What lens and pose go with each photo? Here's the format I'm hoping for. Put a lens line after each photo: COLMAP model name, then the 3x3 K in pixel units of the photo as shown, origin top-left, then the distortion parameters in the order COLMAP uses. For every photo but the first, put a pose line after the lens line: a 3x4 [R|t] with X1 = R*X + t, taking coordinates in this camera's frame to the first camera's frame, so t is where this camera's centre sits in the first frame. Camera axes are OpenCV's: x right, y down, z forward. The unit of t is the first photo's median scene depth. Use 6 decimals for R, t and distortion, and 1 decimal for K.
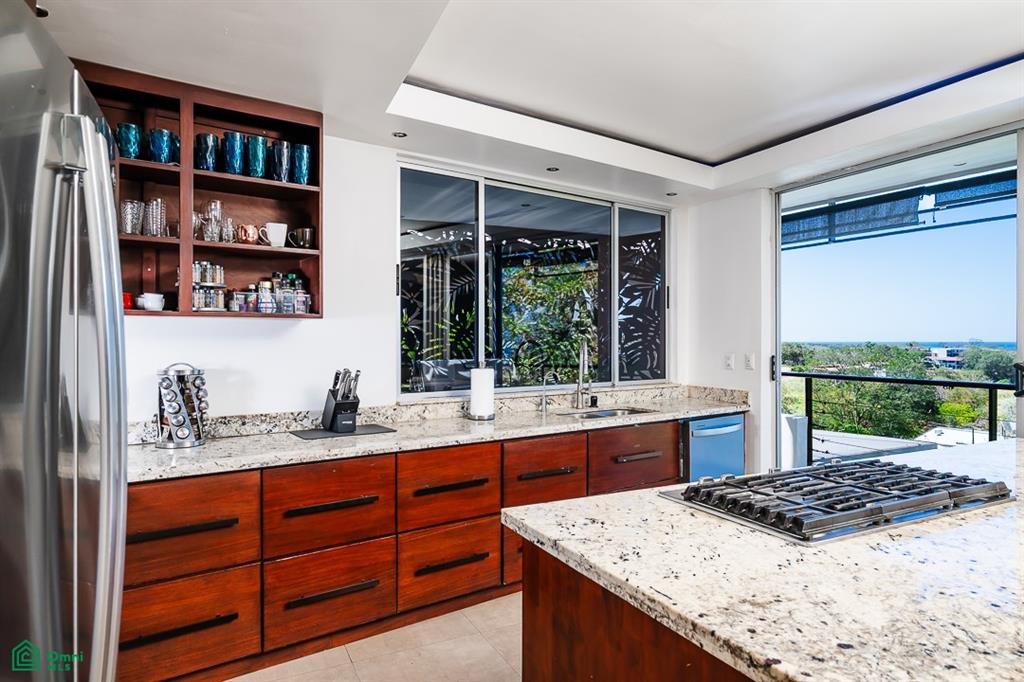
lens RADIAL K [[612.5, 0, 514.3], [0, 612.5, 342.0], [0, 0, 1]] dist [0.005997, 0.000361]
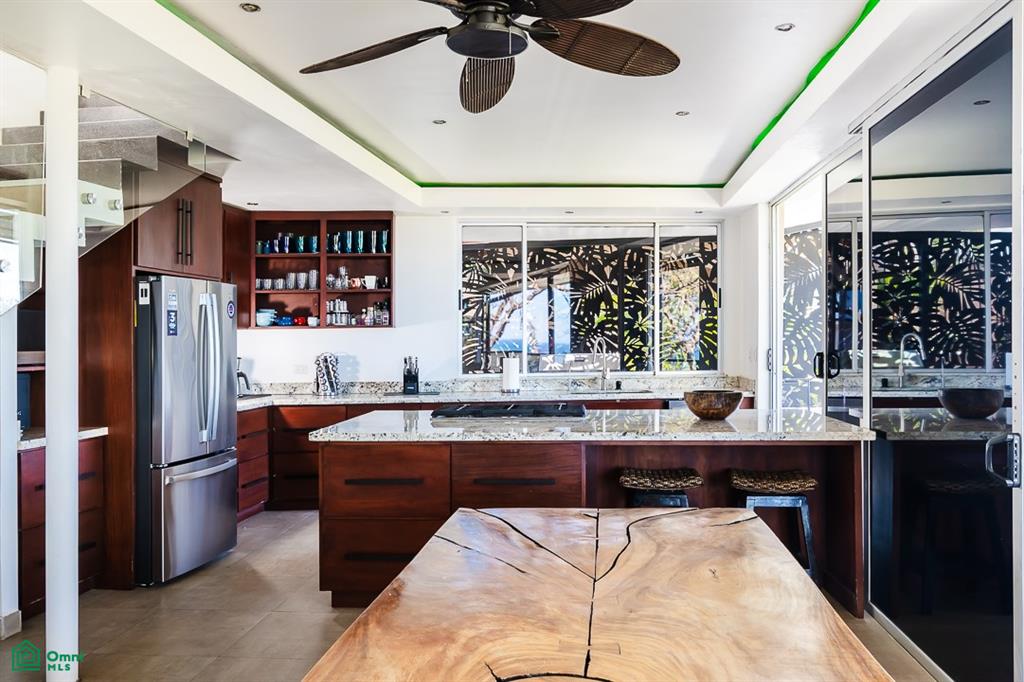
lens RADIAL K [[799.2, 0, 511.8], [0, 799.2, 341.4], [0, 0, 1]] dist [-0.032302, 0.000044]
pose [[0.860992, -0.011073, -0.508499, 1.129948], [0.010407, 0.999937, -0.004153, 0.014836], [0.508513, -0.001716, 0.861053, -0.792547]]
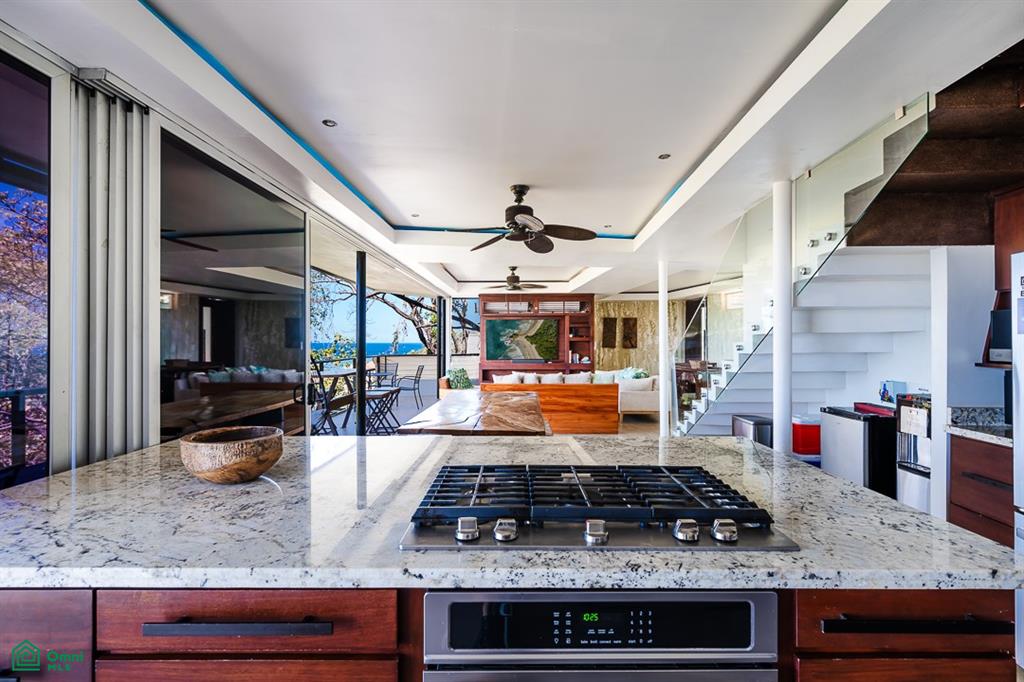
lens RADIAL K [[447.9, 0, 512.6], [0, 447.9, 340.1], [0, 0, 1]] dist [0.002523, 0.000034]
pose [[-0.895806, -0.000757, 0.444445, 0.187824], [0.001608, 0.999986, 0.004945, -0.004744], [-0.444443, 0.005144, -0.895792, 1.003635]]
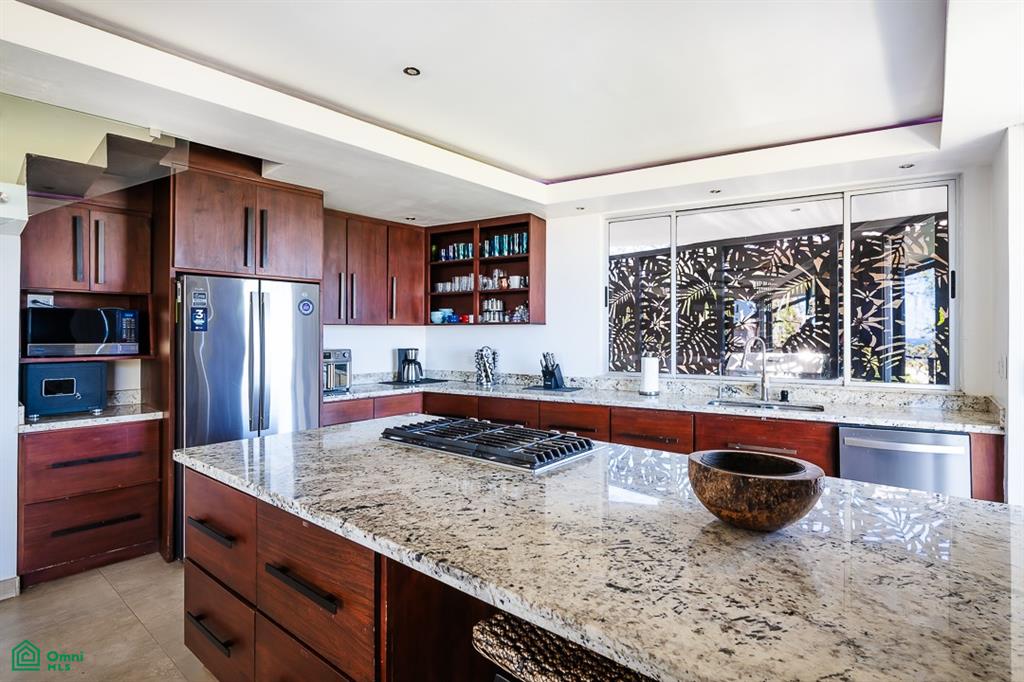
lens RADIAL K [[487.5, 0, 531.5], [0, 487.5, 328.6], [0, 0, 1]] dist [-0.004539, 0.000173]
pose [[0.437042, -0.010157, -0.899384, 0.990435], [-0.005674, 0.999885, -0.014050, -0.005147], [0.899423, 0.011244, 0.436934, 0.351903]]
